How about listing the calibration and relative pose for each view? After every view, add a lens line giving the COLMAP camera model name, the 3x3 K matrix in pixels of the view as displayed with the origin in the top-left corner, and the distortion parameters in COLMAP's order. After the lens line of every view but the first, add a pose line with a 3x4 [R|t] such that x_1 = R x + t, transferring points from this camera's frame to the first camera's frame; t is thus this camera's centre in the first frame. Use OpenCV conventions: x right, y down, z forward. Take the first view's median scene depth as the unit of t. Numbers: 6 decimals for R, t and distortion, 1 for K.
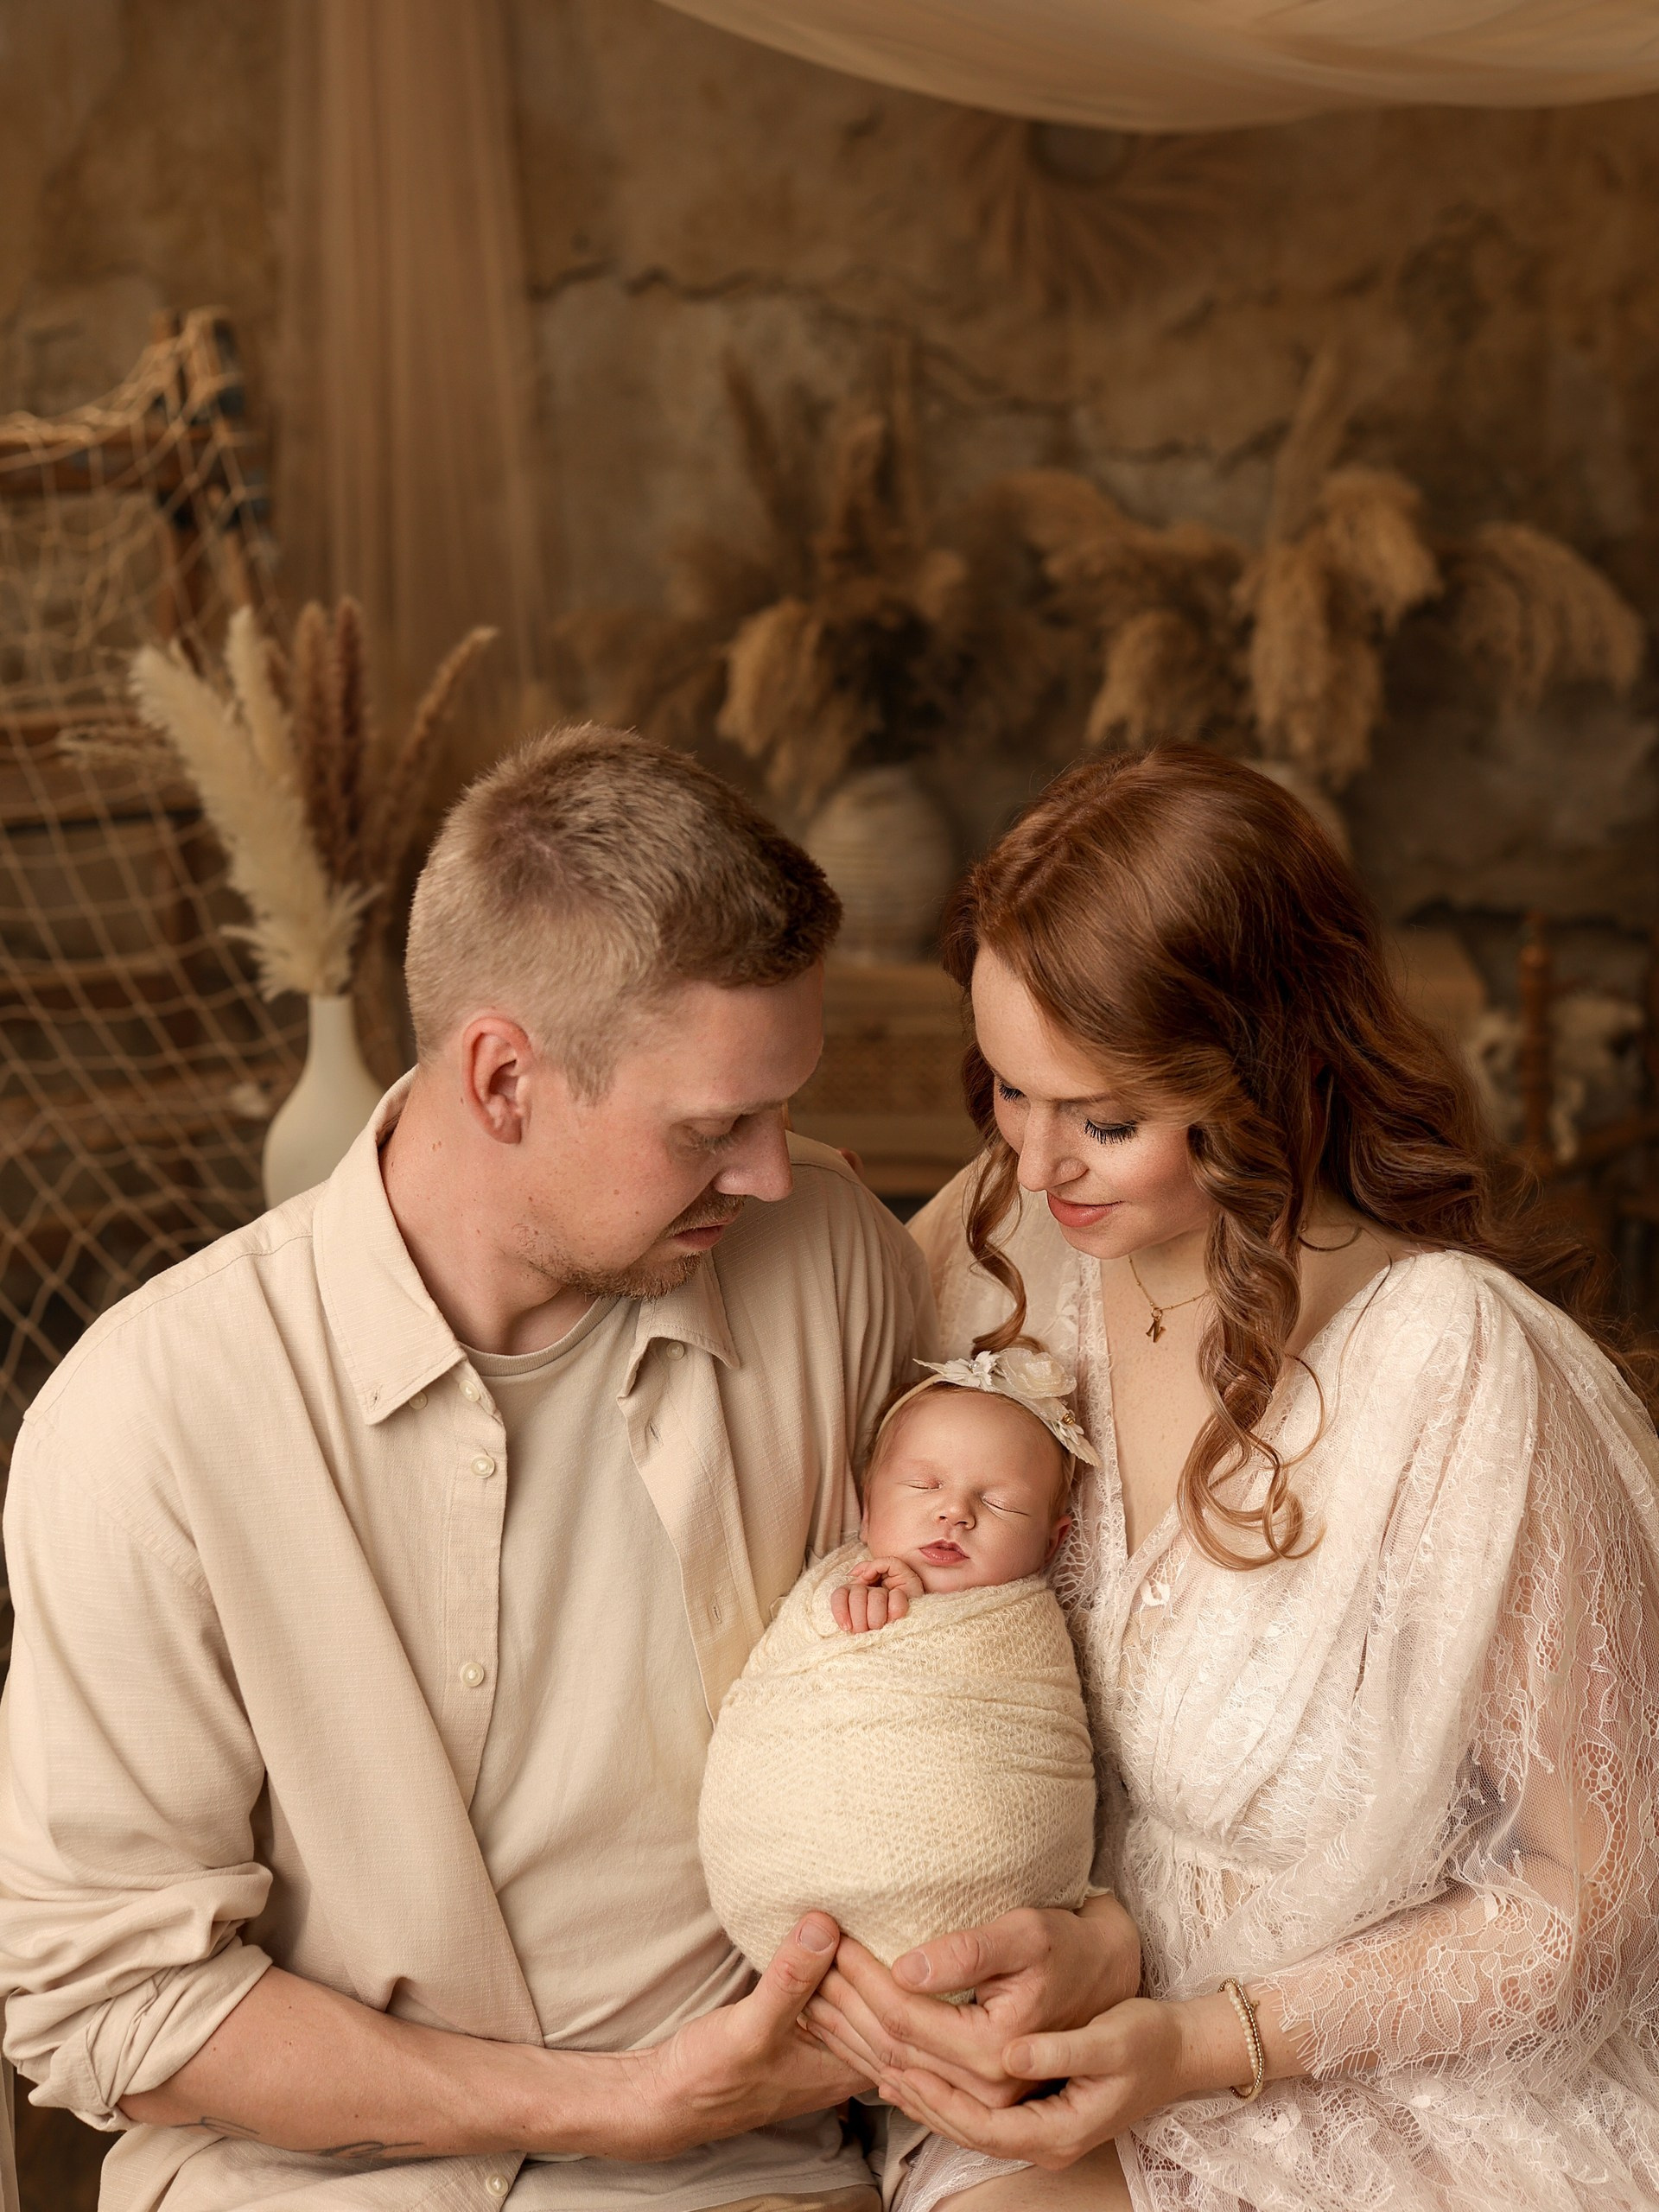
lens RADIAL K [[4067.5, 0, 747.9], [0, 4067.5, 1174.6], [0, 0, 1]] dist [0.078685, 0.000000]
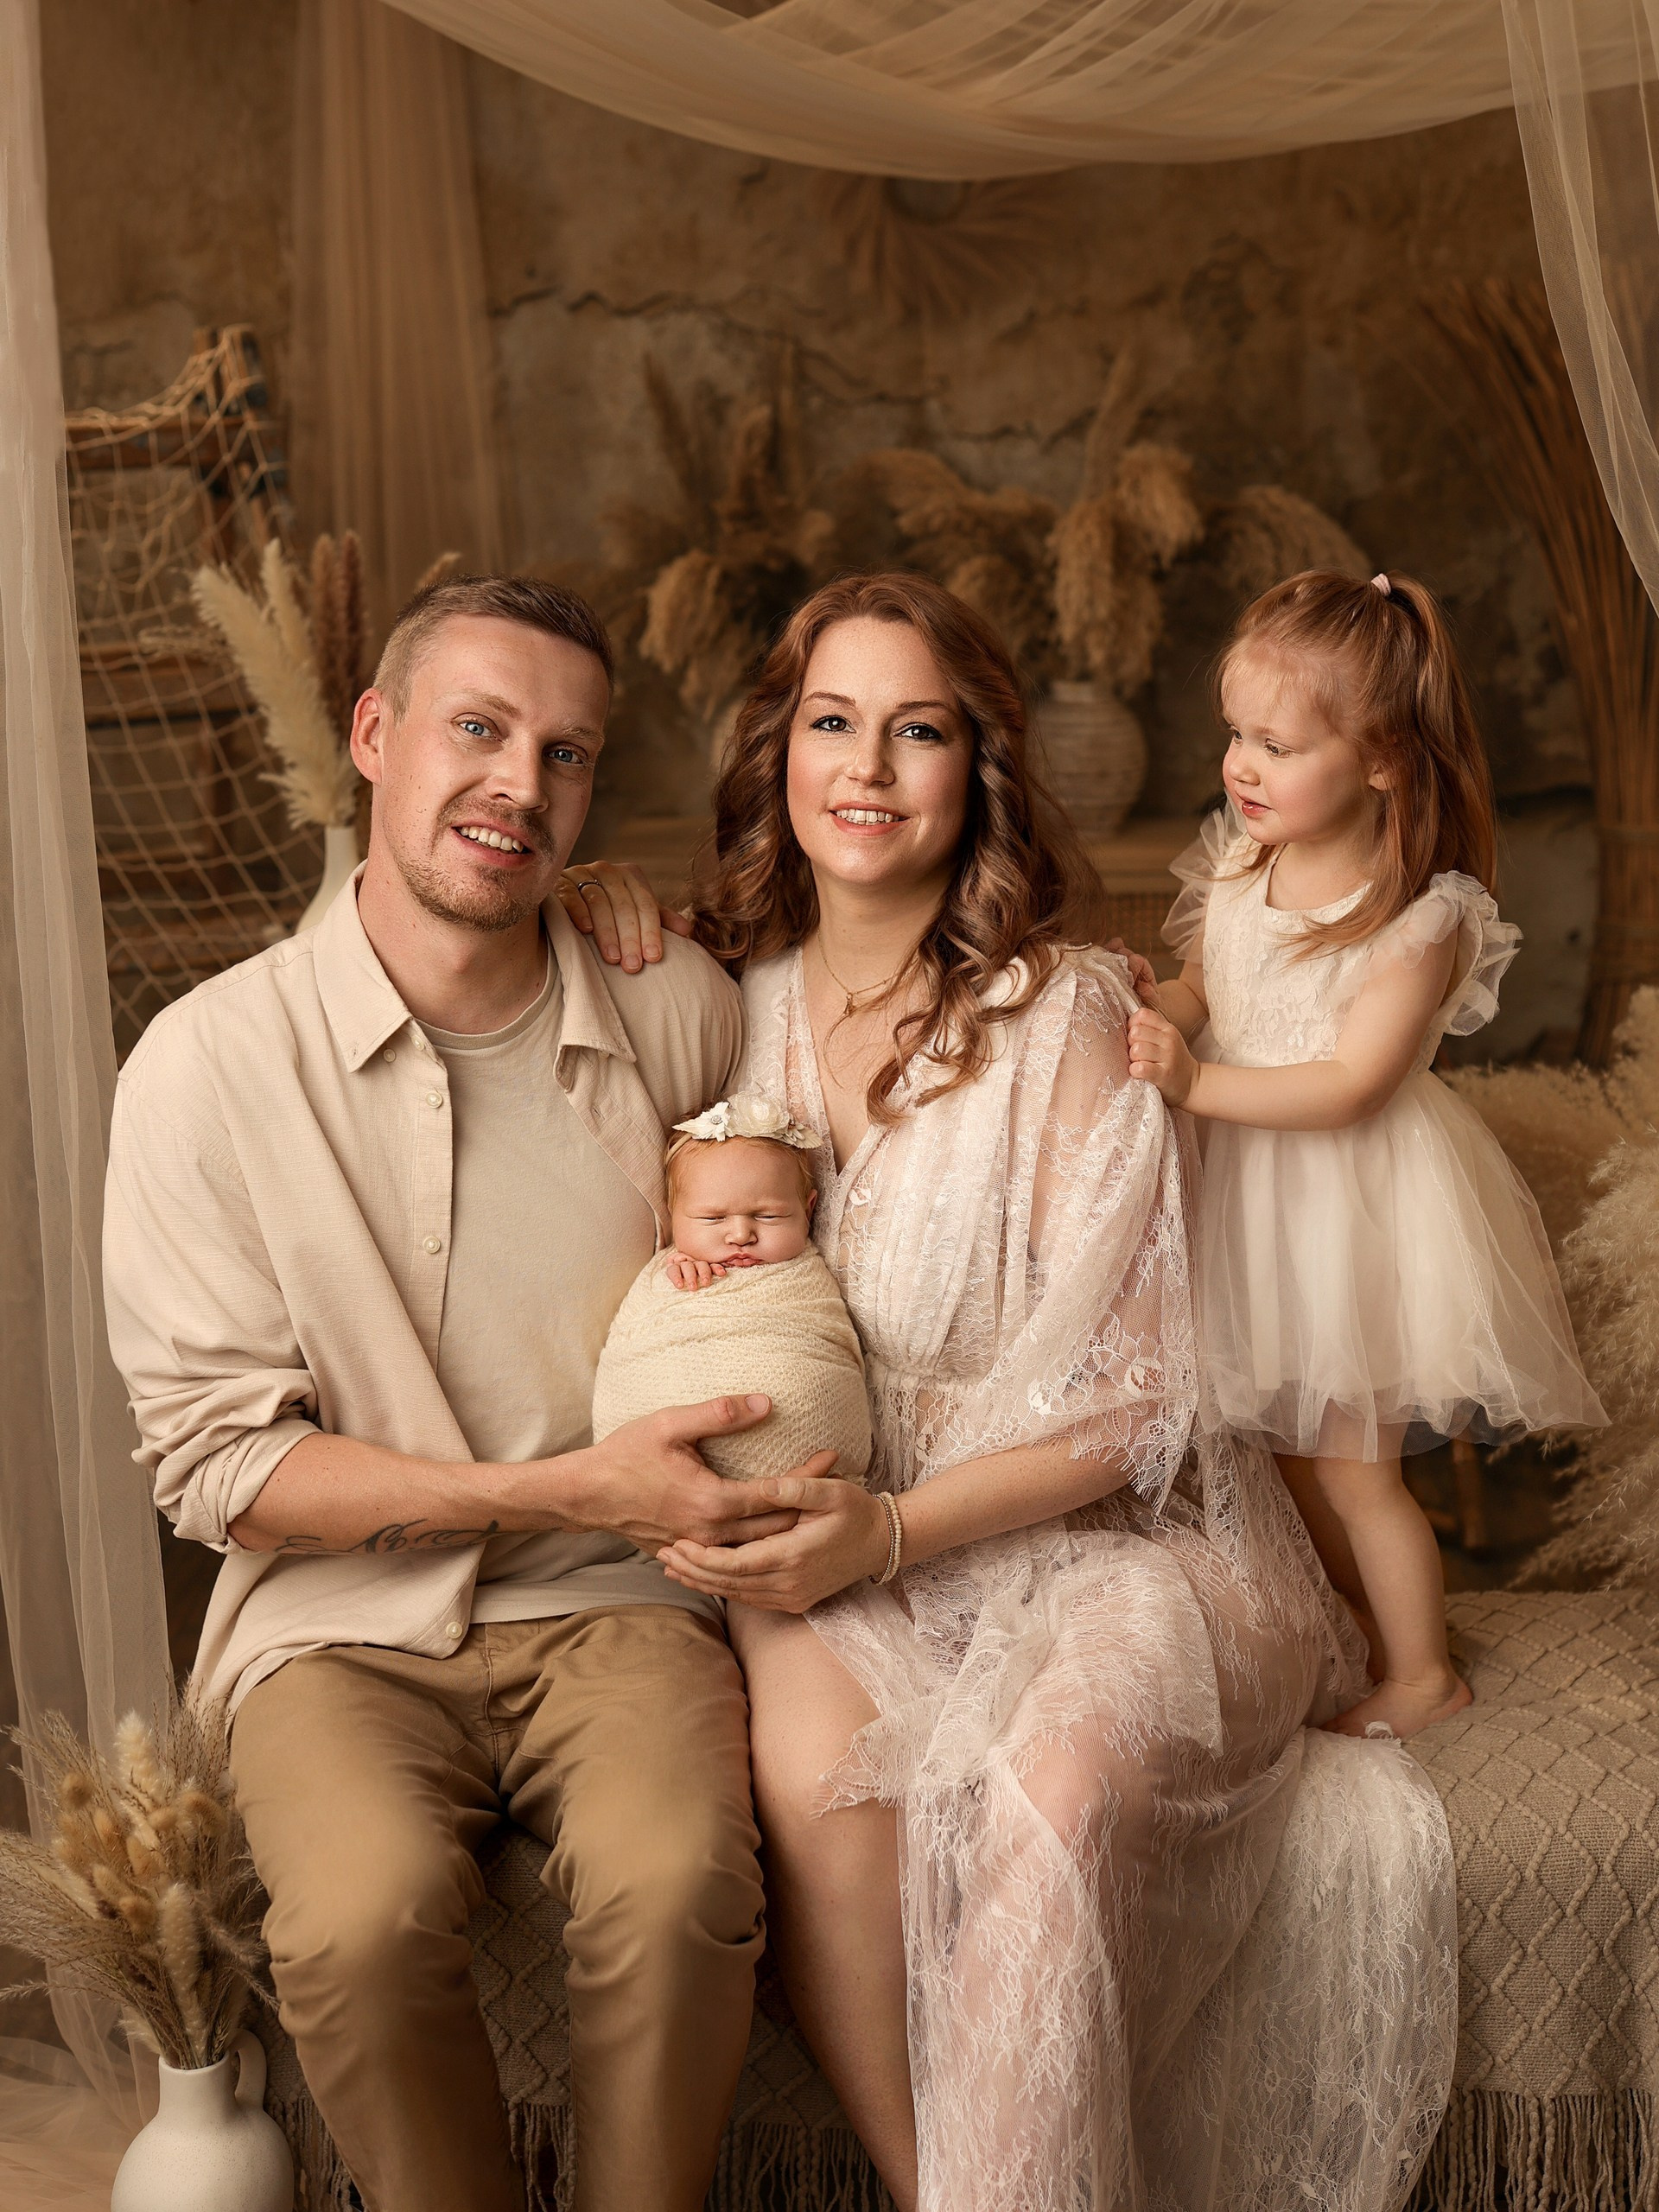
lens RADIAL K [[3789.3, 0, 700.7], [0, 3789.3, 1117.8], [0, 0, 1]] dist [0.069357, 0.000000]
pose [[0.999940, -0.010073, -0.004320, 0.014815], [0.010042, 0.999925, -0.007070, 0.043297], [0.004391, 0.007027, 0.999966, -0.177417]]
